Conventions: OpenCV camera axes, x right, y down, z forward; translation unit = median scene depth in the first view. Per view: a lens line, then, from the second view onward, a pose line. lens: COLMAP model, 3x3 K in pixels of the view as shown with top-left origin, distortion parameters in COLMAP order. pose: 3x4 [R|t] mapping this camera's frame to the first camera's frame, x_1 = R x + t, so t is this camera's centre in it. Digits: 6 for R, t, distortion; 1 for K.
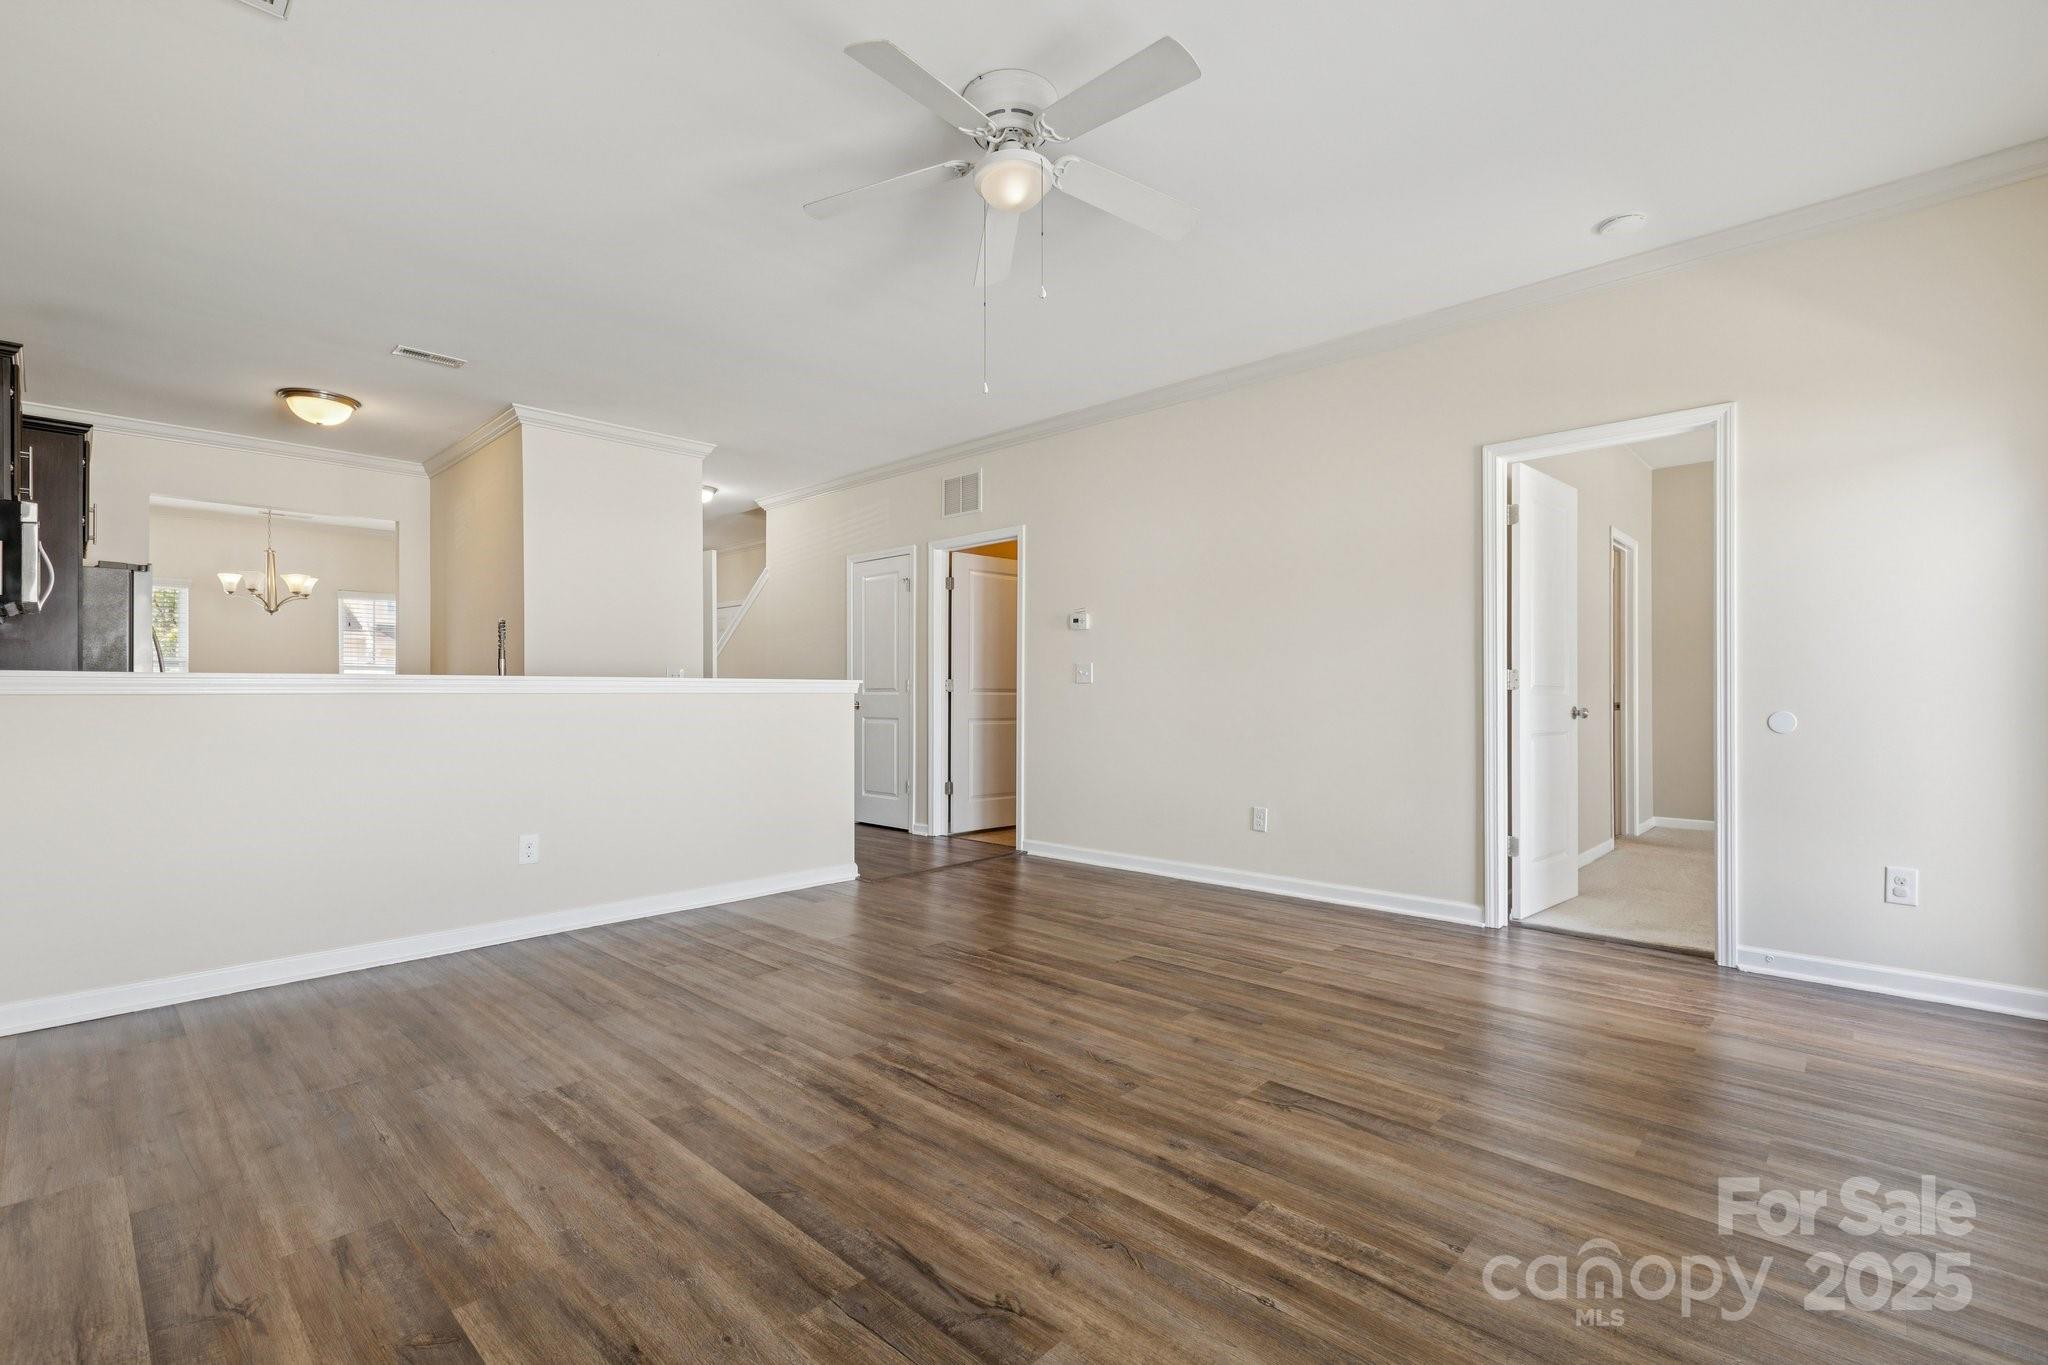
lens RADIAL K [[921.2, 0, 1029.7], [0, 921.2, 686.6], [0, 0, 1]] dist [-0.000362, 0.000314]
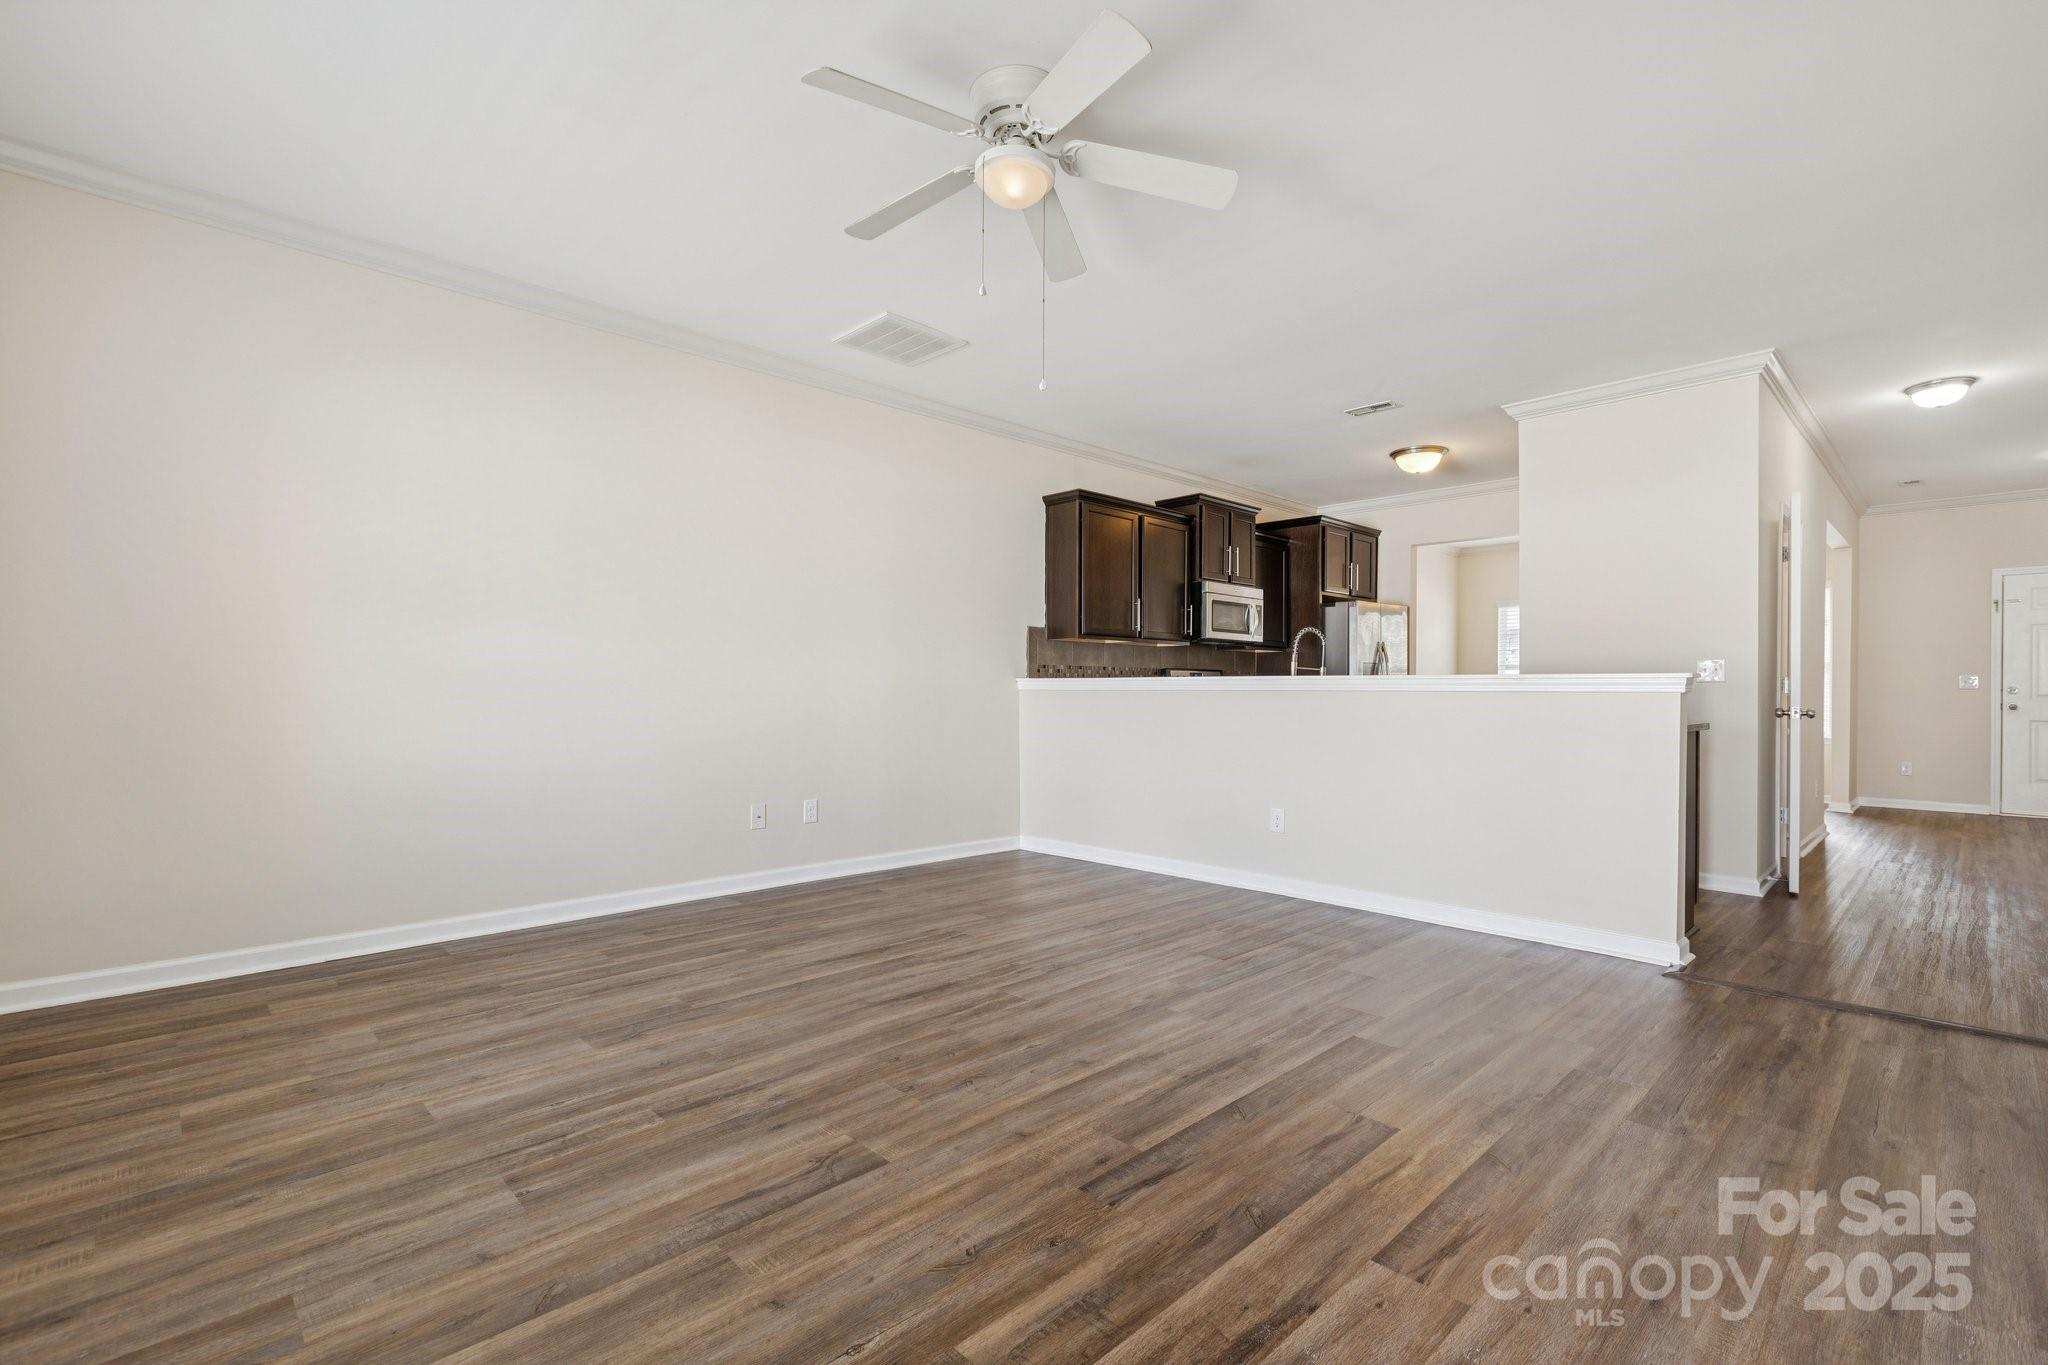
lens RADIAL K [[921.2, 0, 1029.7], [0, 921.2, 686.6], [0, 0, 1]] dist [-0.000362, 0.000314]
pose [[-0.046423, -0.000218, -0.998922, 1.052056], [0.001365, 0.999999, -0.000282, 0.001227], [0.998921, -0.001376, -0.046422, 1.134439]]
